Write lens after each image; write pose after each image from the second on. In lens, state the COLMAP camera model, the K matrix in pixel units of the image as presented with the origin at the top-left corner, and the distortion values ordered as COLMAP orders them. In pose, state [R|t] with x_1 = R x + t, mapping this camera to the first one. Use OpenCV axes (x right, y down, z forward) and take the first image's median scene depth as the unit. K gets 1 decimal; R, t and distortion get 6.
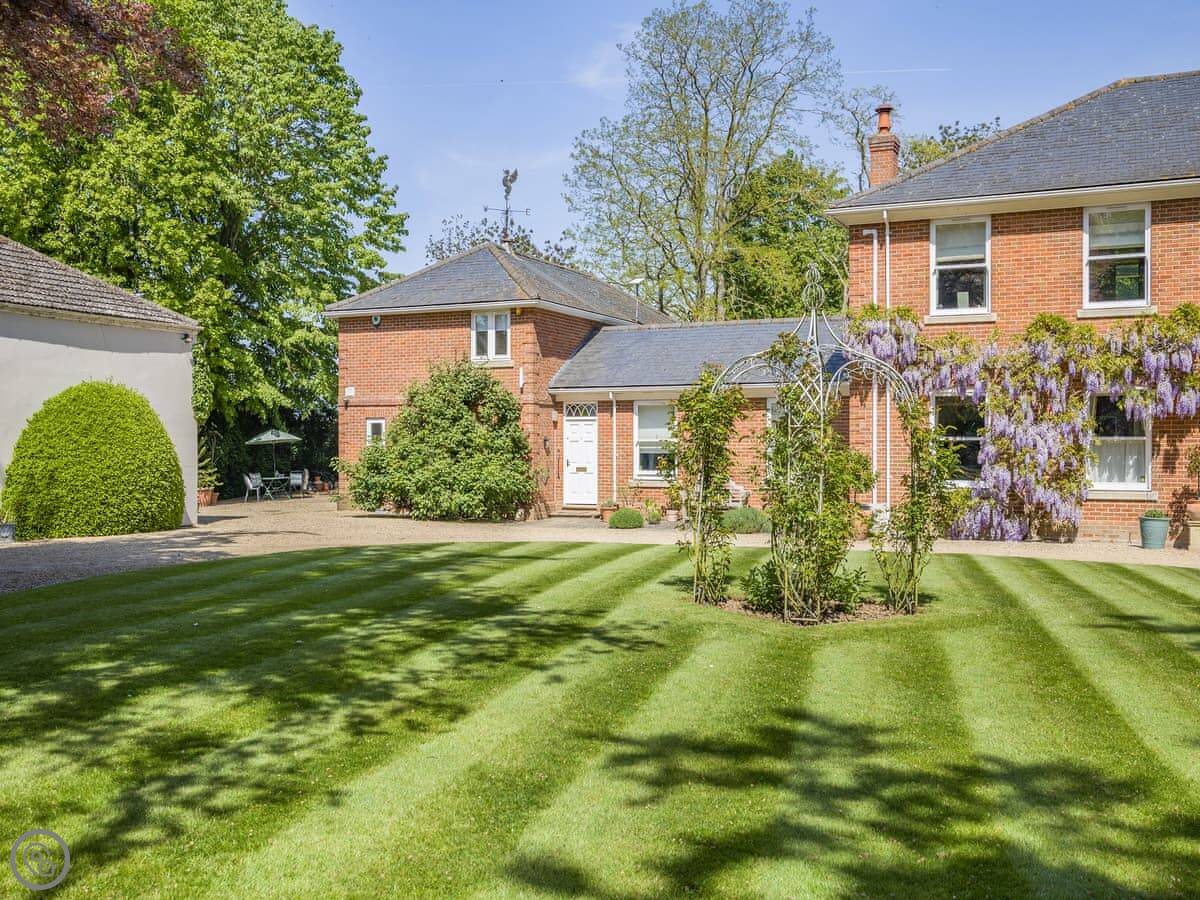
lens RADIAL K [[614.3, 0, 602.2], [0, 614.3, 446.1], [0, 0, 1]] dist [-0.009805, -0.000724]
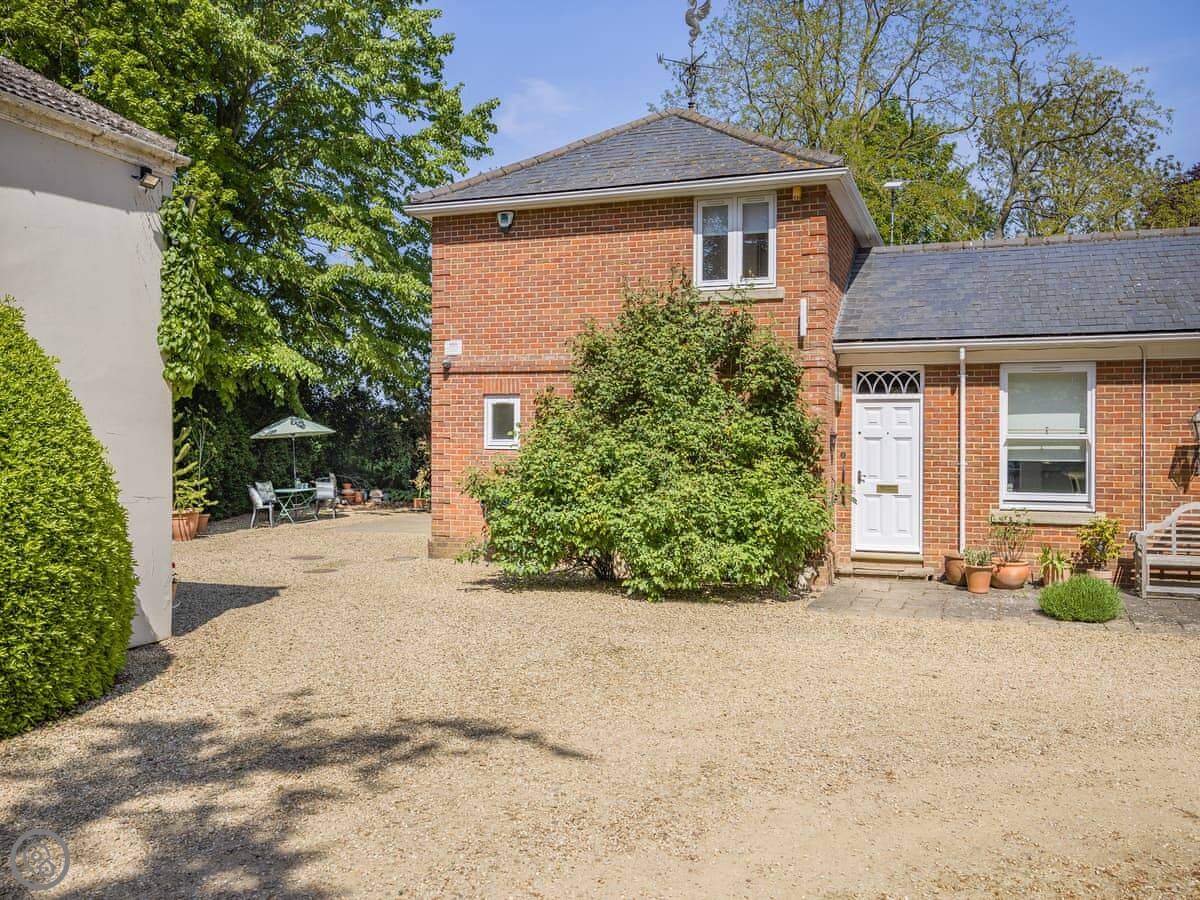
lens RADIAL K [[594.6, 0, 605.0], [0, 594.6, 440.7], [0, 0, 1]] dist [-0.010080, 0.000116]
pose [[0.999161, 0.005233, 0.040618, -0.310024], [-0.005273, 0.999986, 0.000864, -0.004795], [-0.040613, -0.001078, 0.999174, 0.472996]]
